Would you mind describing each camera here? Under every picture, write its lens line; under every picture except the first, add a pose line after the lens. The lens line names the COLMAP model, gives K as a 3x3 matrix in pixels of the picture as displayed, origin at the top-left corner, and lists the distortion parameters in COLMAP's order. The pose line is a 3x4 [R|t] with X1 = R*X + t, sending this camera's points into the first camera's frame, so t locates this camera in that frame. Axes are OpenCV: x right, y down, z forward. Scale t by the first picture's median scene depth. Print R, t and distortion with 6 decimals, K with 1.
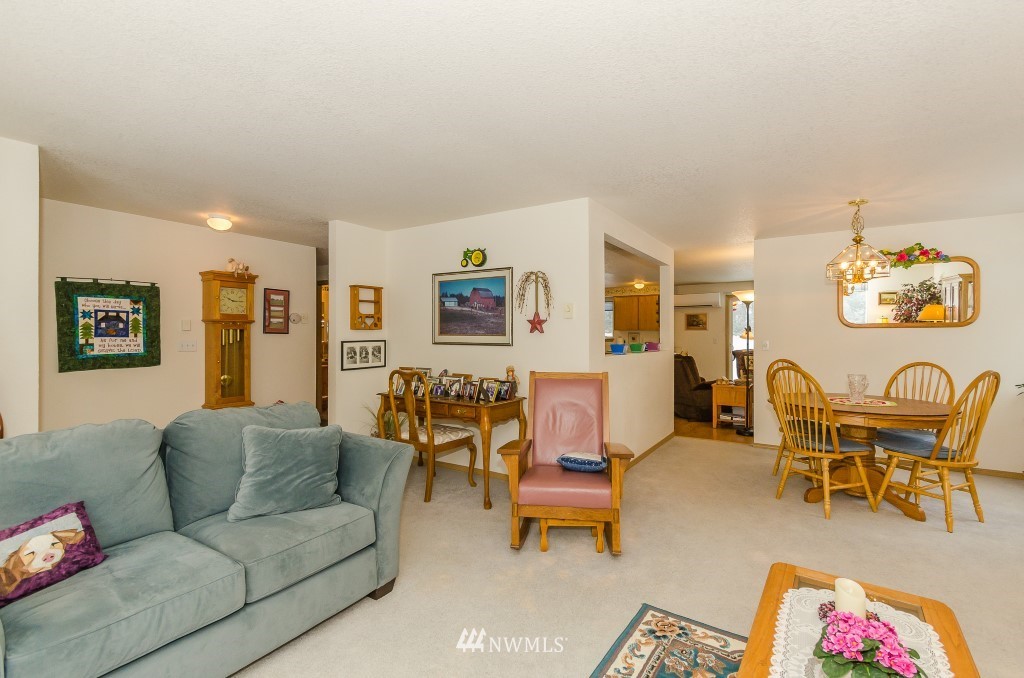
lens RADIAL K [[450.9, 0, 512.0], [0, 450.9, 339.0], [0, 0, 1]] dist [0.000017, 0.000046]
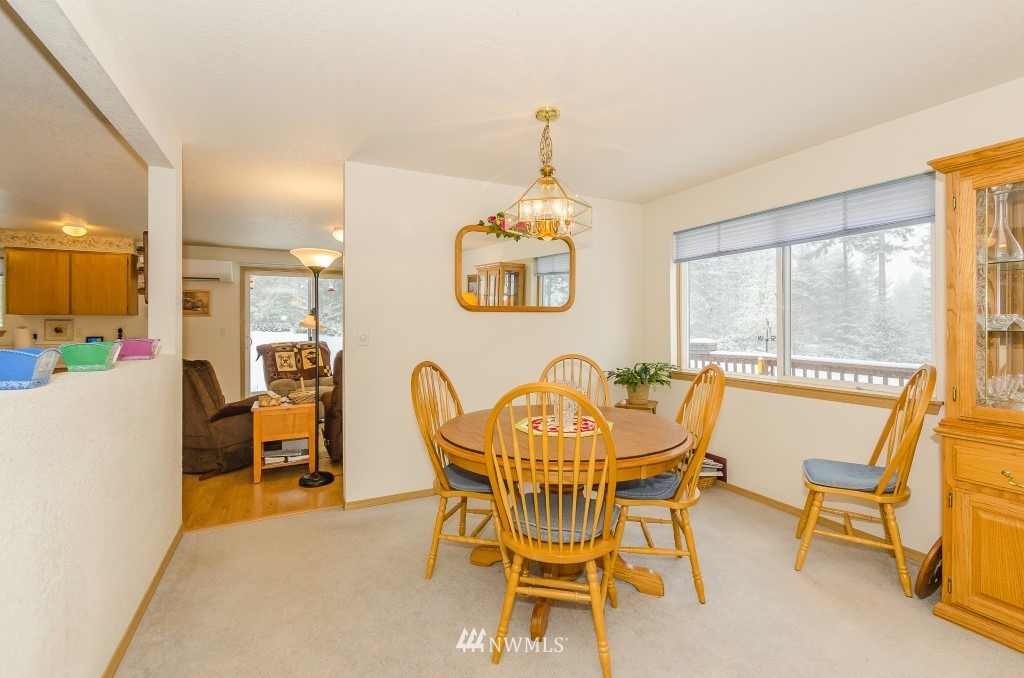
lens RADIAL K [[464.3, 0, 514.1], [0, 464.3, 324.2], [0, 0, 1]] dist [0.002957, 0.000162]
pose [[0.498741, 0.002323, 0.866748, 0.093092], [0.008953, 0.999929, -0.007831, 0.002067], [-0.866705, 0.011665, 0.498685, 0.397369]]
